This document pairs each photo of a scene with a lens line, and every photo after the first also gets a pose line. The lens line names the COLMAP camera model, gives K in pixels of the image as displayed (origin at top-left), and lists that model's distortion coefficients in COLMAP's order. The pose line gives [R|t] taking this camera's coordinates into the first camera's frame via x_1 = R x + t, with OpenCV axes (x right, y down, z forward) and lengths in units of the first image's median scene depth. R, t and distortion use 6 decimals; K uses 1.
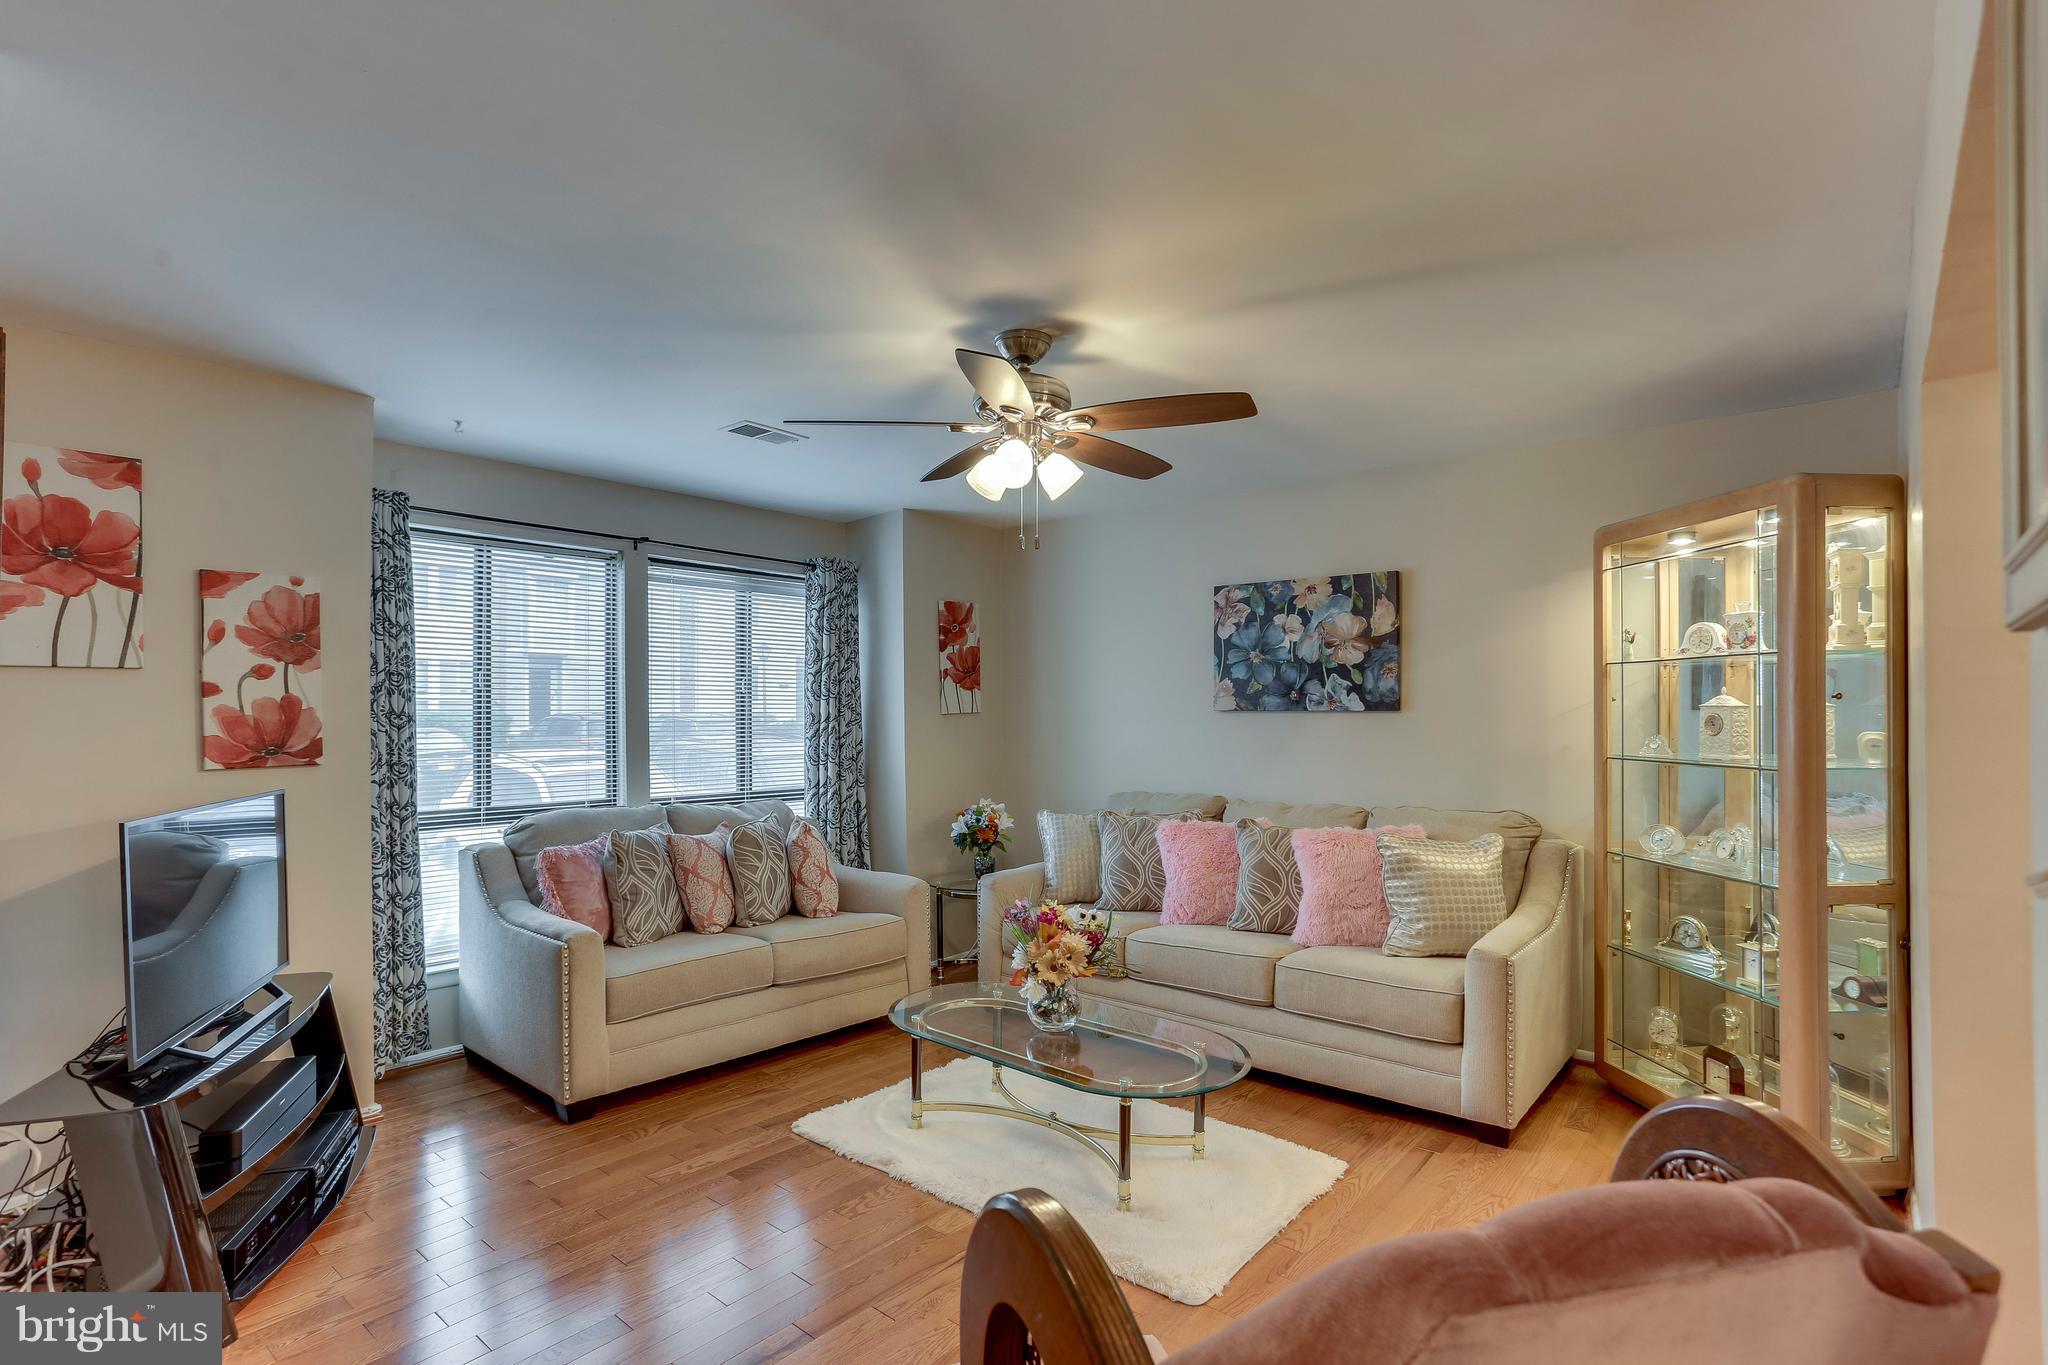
lens RADIAL K [[1016.7, 0, 1041.4], [0, 1016.7, 711.4], [0, 0, 1]] dist [-0.051753, 0.030981]
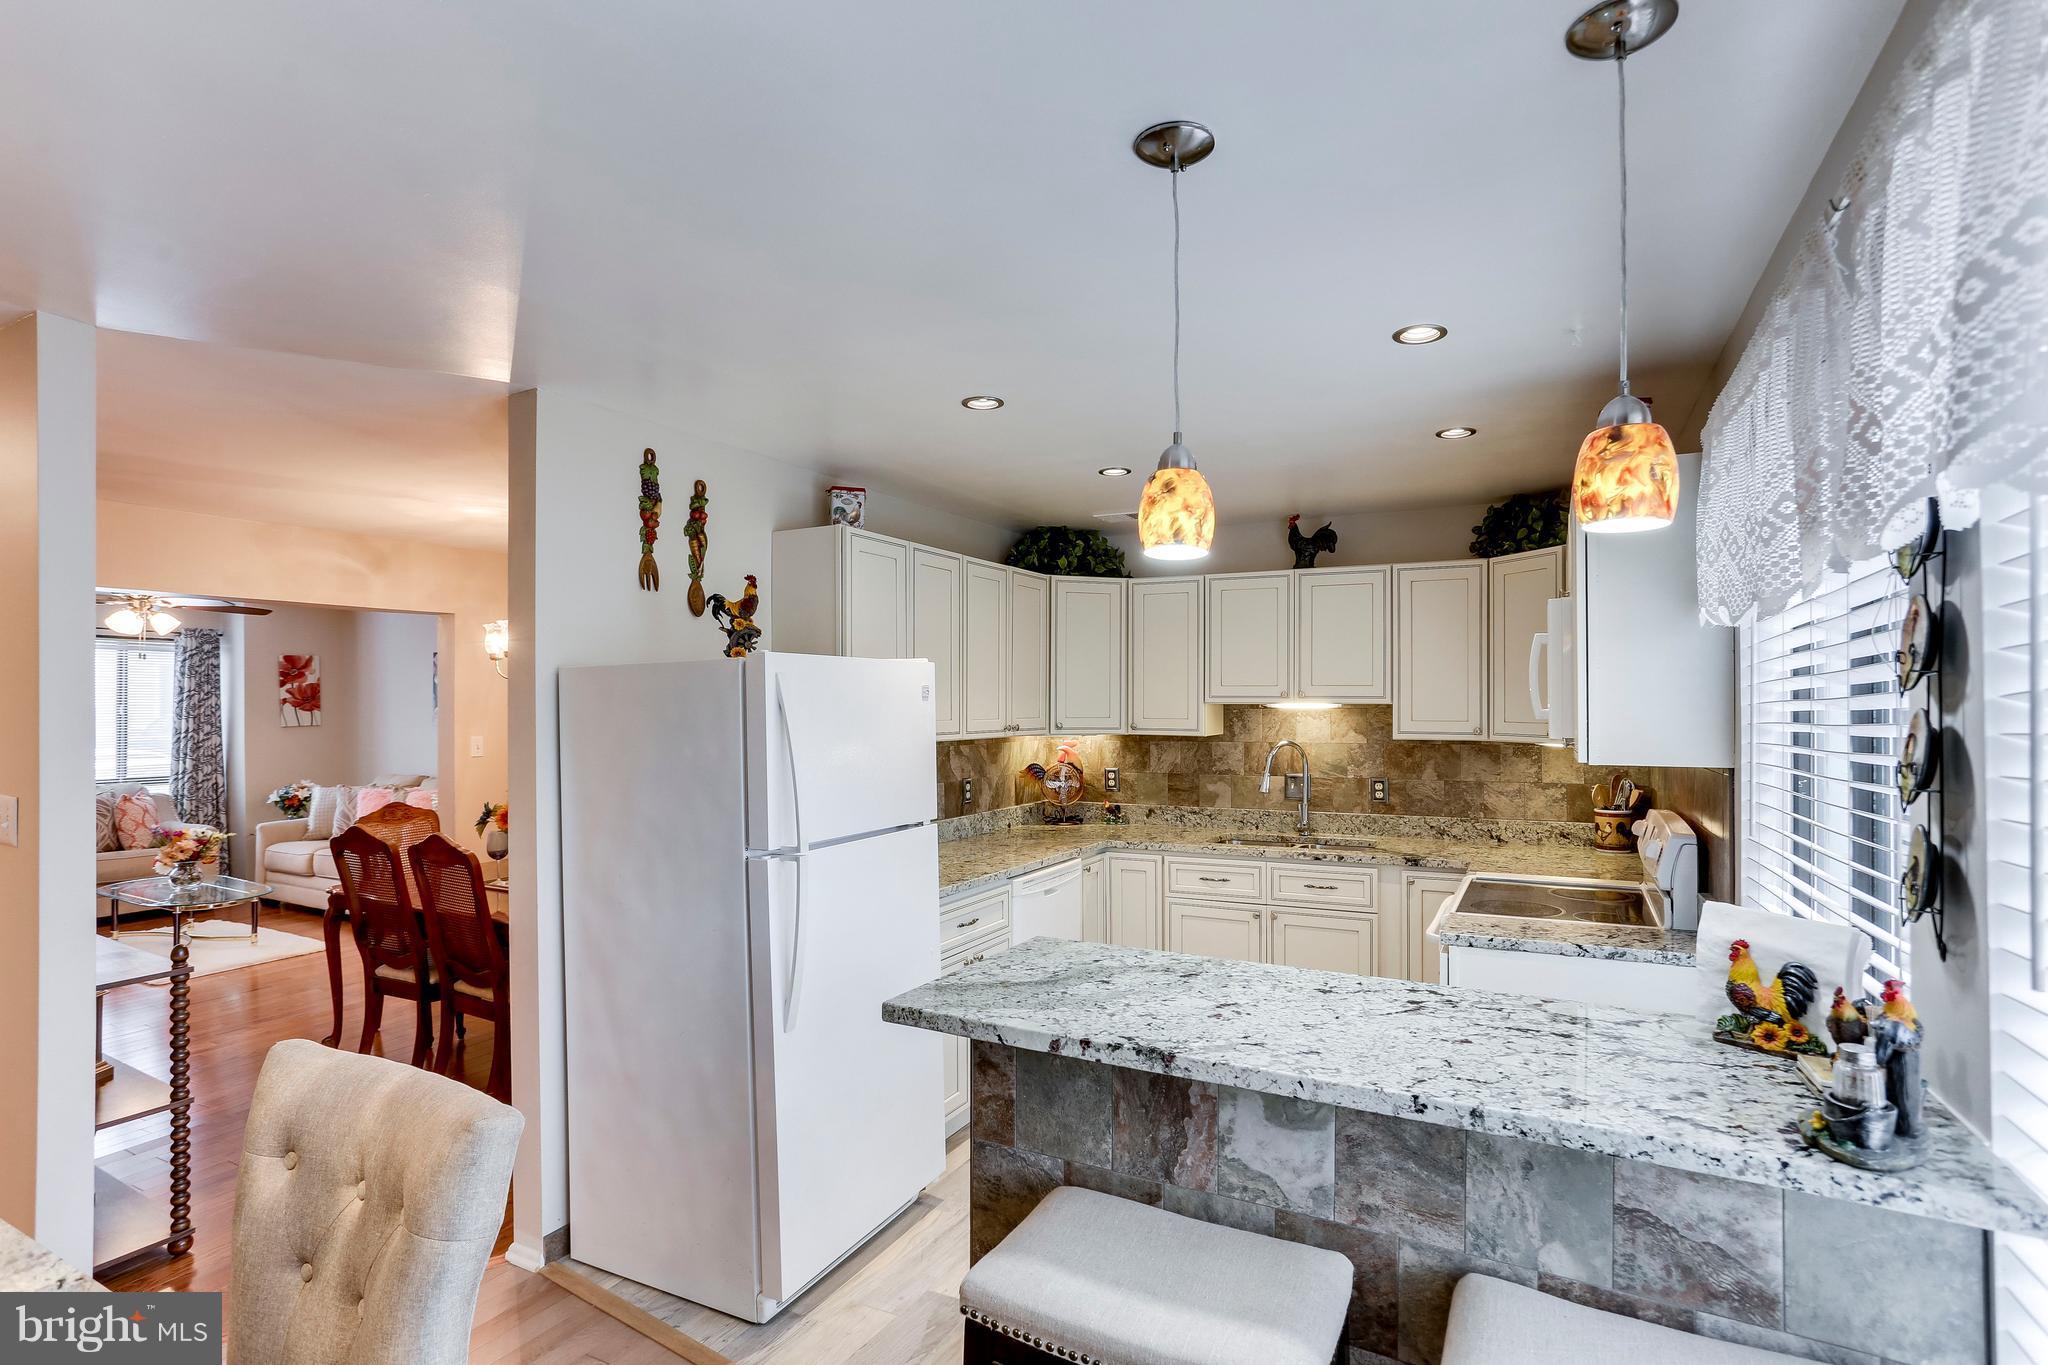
lens RADIAL K [[999.1, 0, 1024.2], [0, 999.1, 692.3], [0, 0, 1]] dist [-0.054599, 0.037685]
pose [[0.980183, 0.001173, 0.198090, 0.936404], [0.001019, 0.999939, -0.010961, -0.042726], [-0.198090, 0.010946, 0.980123, -0.919309]]
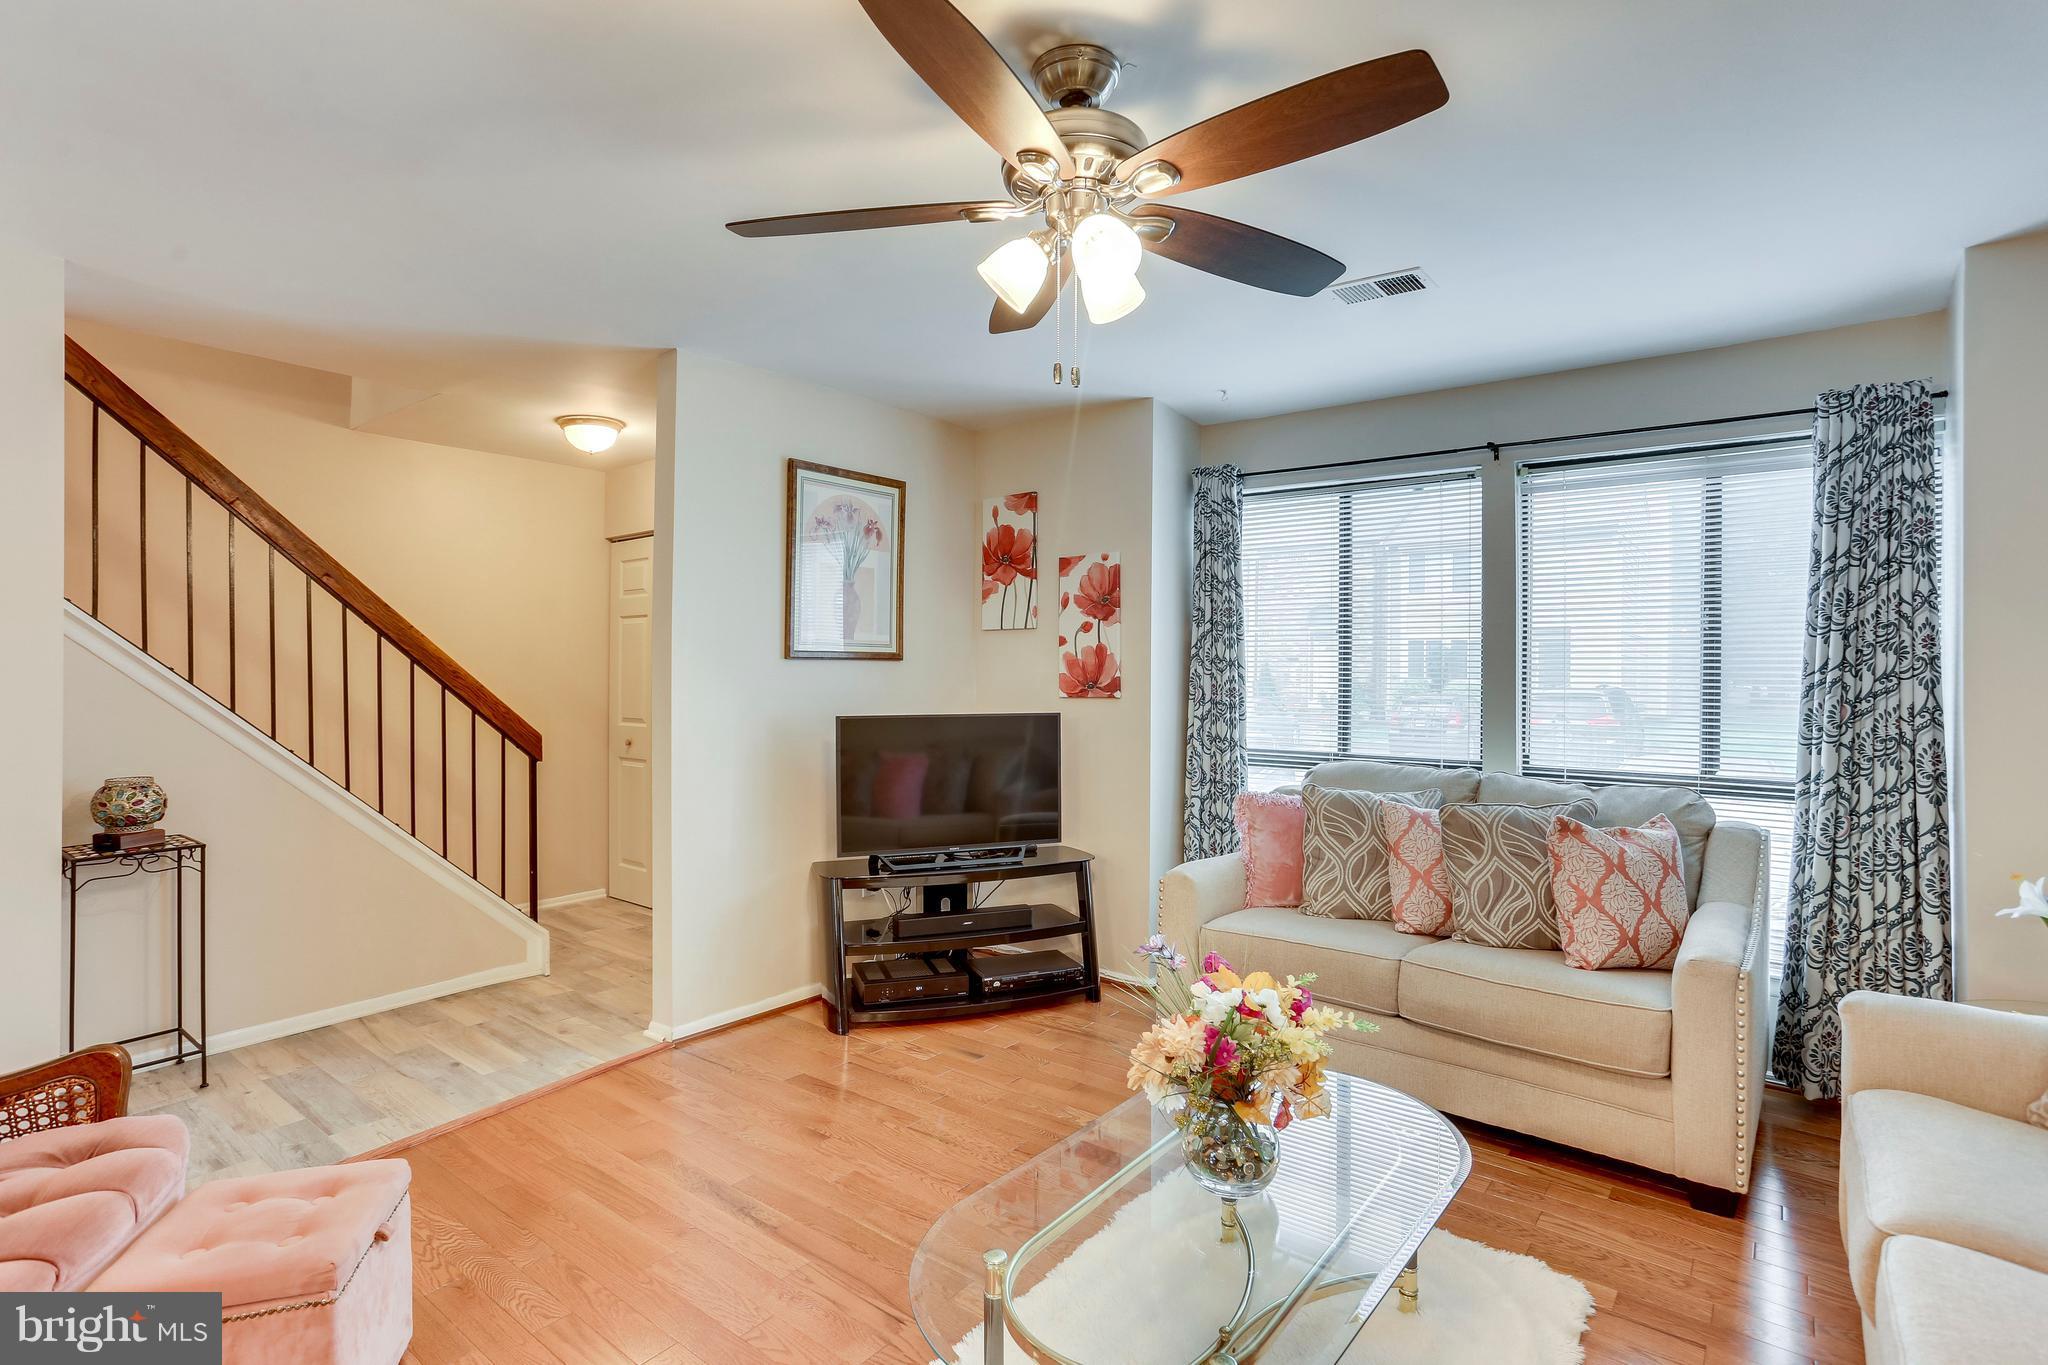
lens RADIAL K [[994.3, 0, 1023.7], [0, 994.3, 676.2], [0, 0, 1]] dist [-0.069360, 0.049184]
pose [[0.021848, 0.004090, -0.999753, 0.416748], [-0.006230, 0.999973, 0.003955, 0.016367], [0.999742, 0.006142, 0.021873, 0.646033]]
